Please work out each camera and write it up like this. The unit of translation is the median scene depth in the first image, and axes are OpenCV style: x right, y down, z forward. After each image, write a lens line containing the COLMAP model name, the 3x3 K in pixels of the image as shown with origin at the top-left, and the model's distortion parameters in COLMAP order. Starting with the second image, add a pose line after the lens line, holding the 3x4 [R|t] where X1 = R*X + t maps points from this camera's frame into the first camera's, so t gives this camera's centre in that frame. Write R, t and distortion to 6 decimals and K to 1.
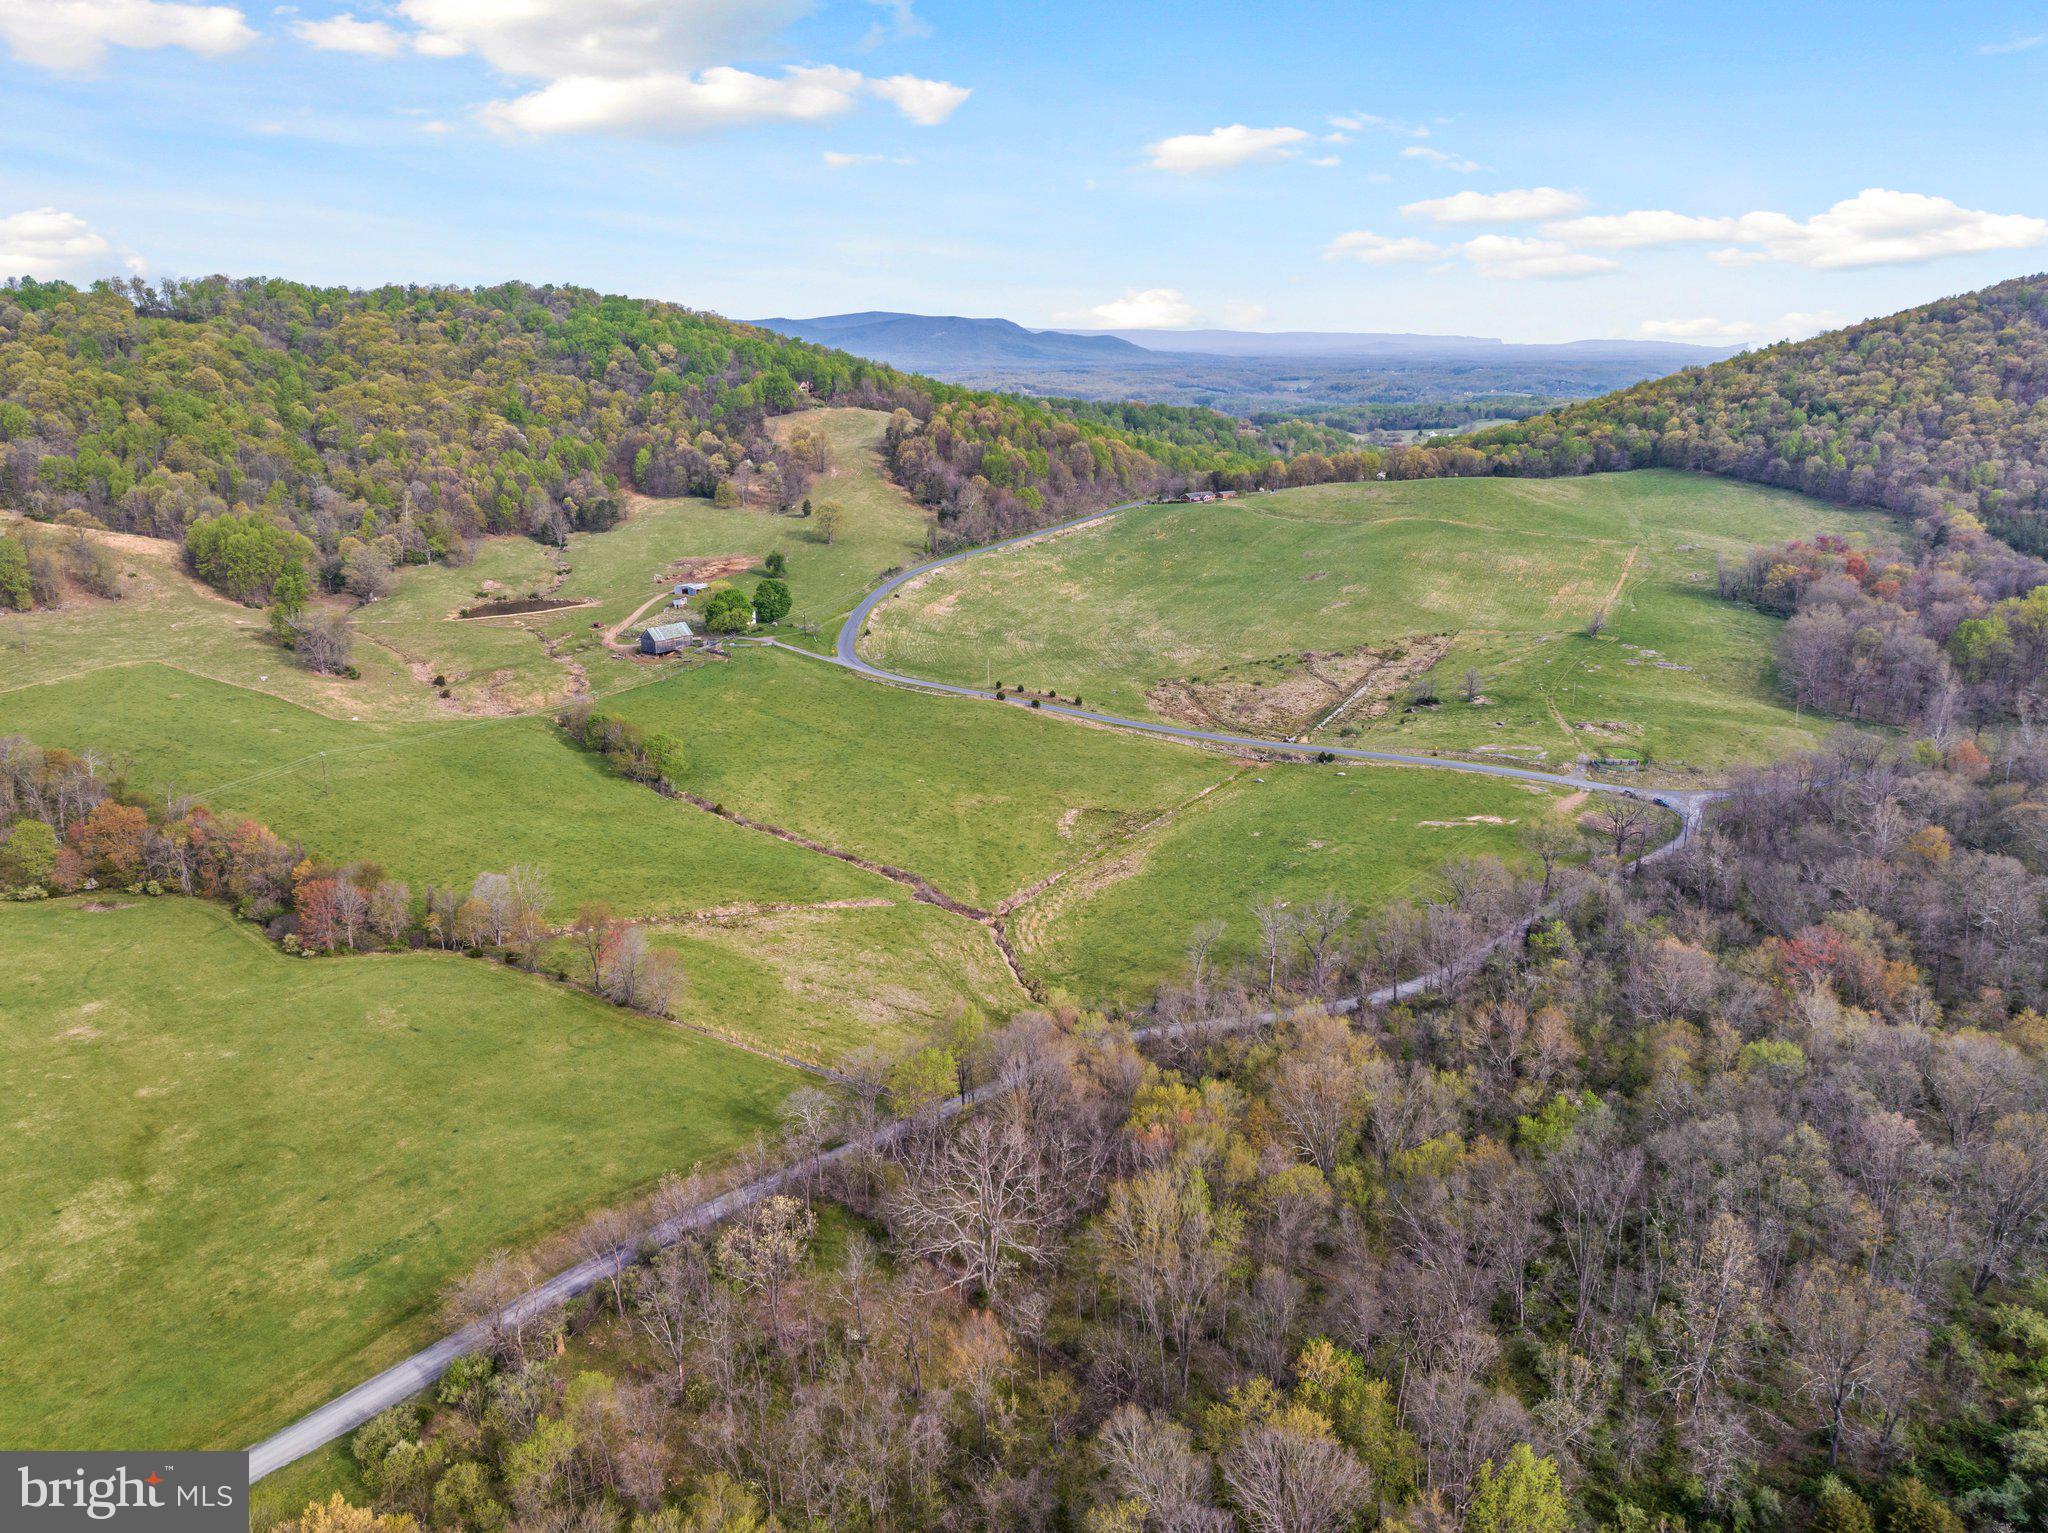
lens RADIAL K [[1446.0, 0, 1020.0], [0, 1446.0, 769.5], [0, 0, 1]] dist [-0.036527, -0.000799]
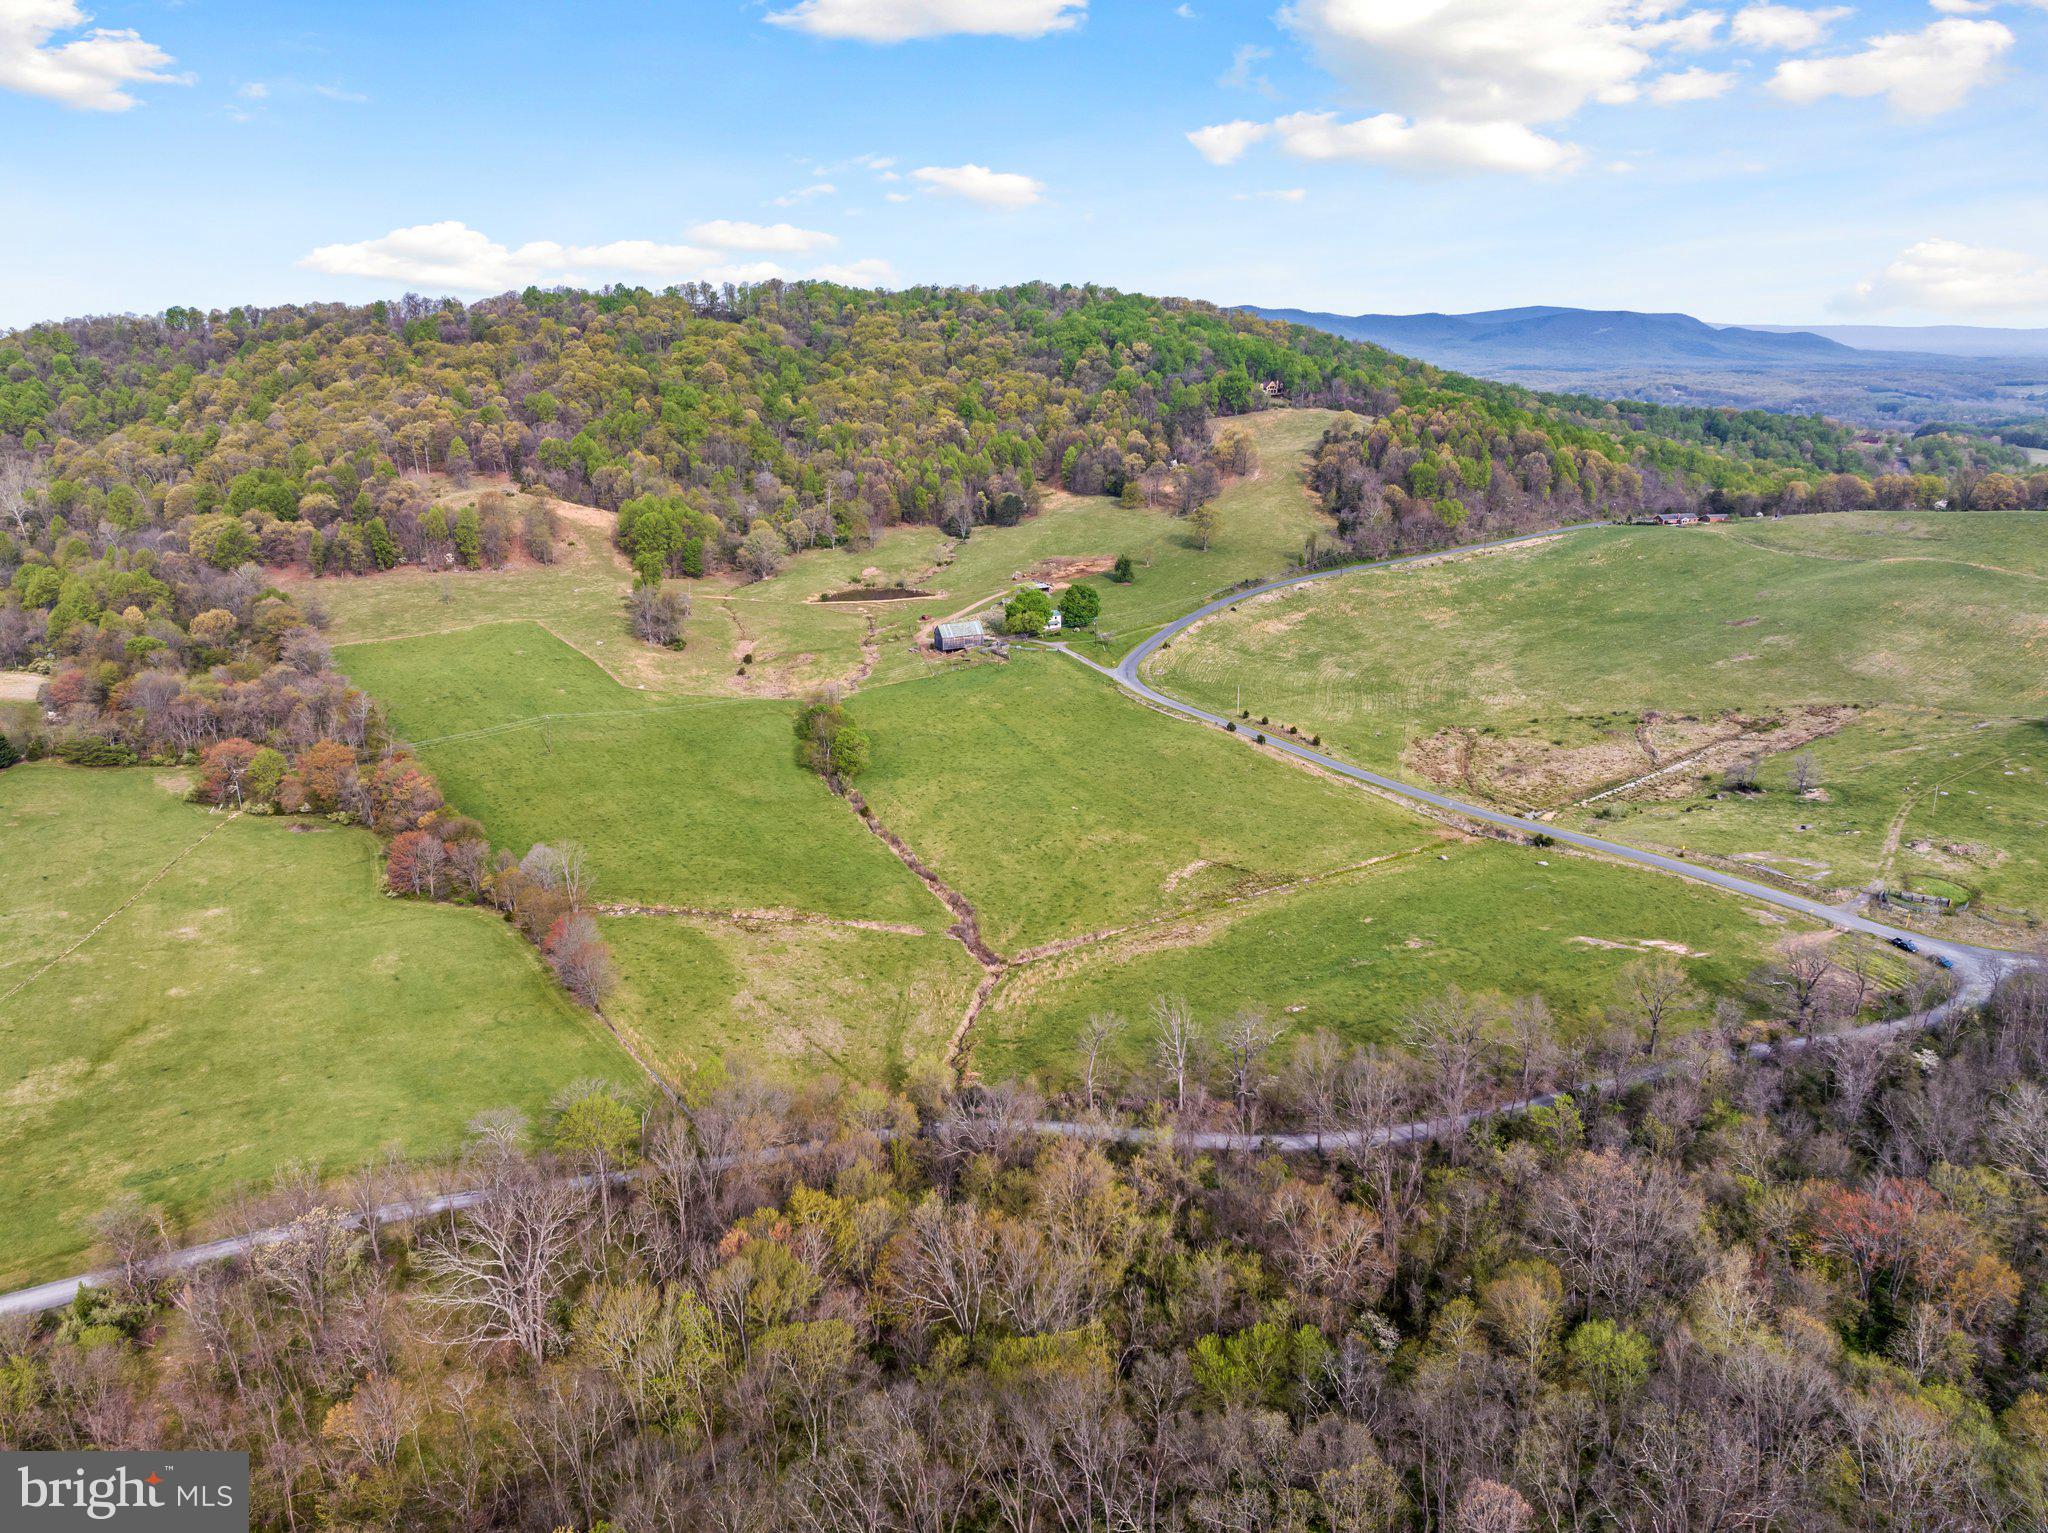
lens RADIAL K [[1446.0, 0, 1023.8], [0, 1446.0, 763.5], [0, 0, 1]] dist [-0.036527, -0.000799]
pose [[0.907165, 0.112800, -0.405374, 0.157378], [-0.113241, 0.993302, 0.022980, -0.021869], [0.405251, 0.025058, 0.913862, 0.068180]]
